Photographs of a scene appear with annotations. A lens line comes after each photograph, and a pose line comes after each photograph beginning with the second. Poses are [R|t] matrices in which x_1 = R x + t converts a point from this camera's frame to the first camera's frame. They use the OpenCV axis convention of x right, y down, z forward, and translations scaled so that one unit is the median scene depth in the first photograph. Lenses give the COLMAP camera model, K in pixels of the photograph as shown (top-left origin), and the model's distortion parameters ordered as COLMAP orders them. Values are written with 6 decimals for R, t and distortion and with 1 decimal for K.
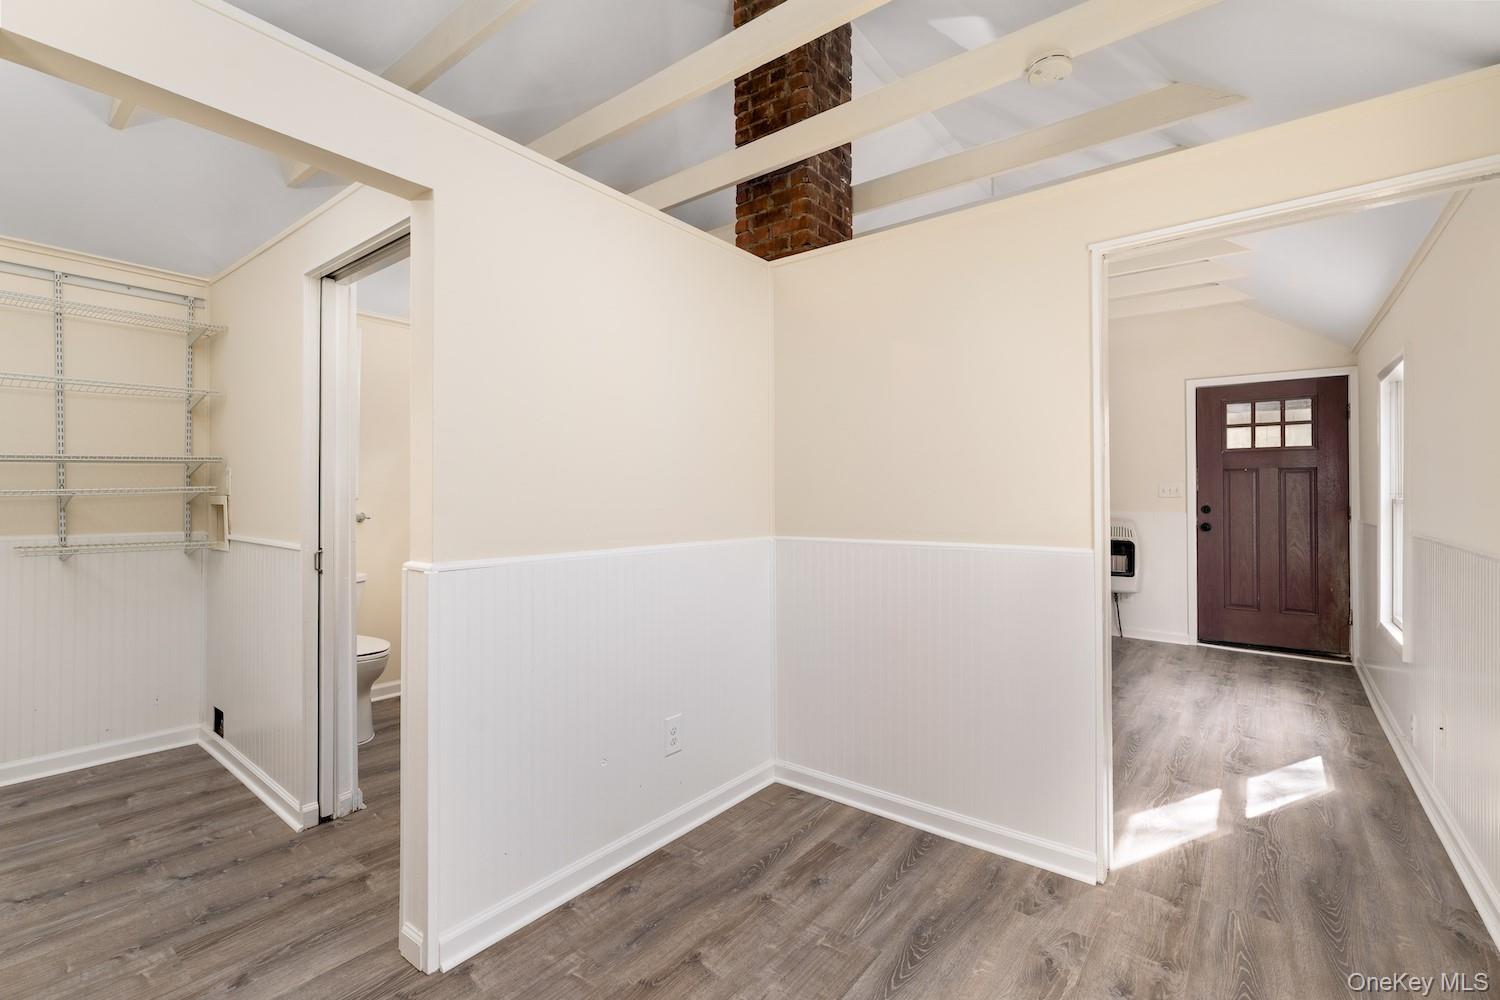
lens RADIAL K [[661.2, 0, 750.0], [0, 661.2, 500.0], [0, 0, 1]] dist [-0.003116, -0.000561]
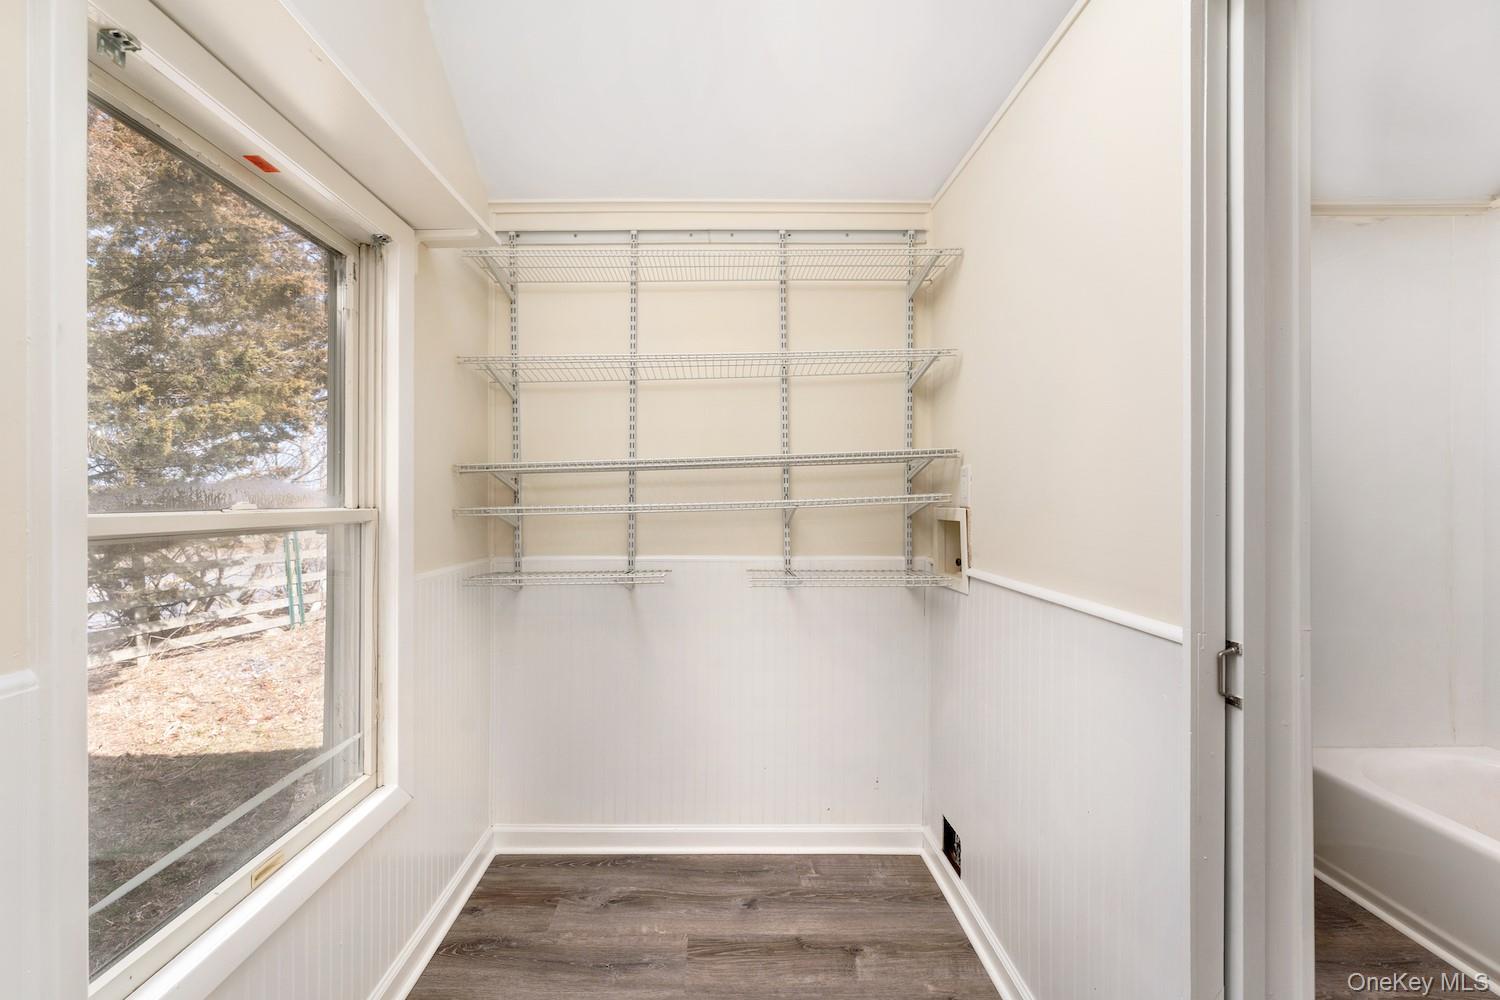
lens RADIAL K [[643.2, 0, 750.0], [0, 643.2, 500.0], [0, 0, 1]] dist [-0.000041, -0.000009]
pose [[0.649377, -0.006035, -0.760443, -0.454848], [0.002791, 0.999981, -0.005553, -0.011458], [0.760462, 0.001484, 0.649381, 0.434731]]
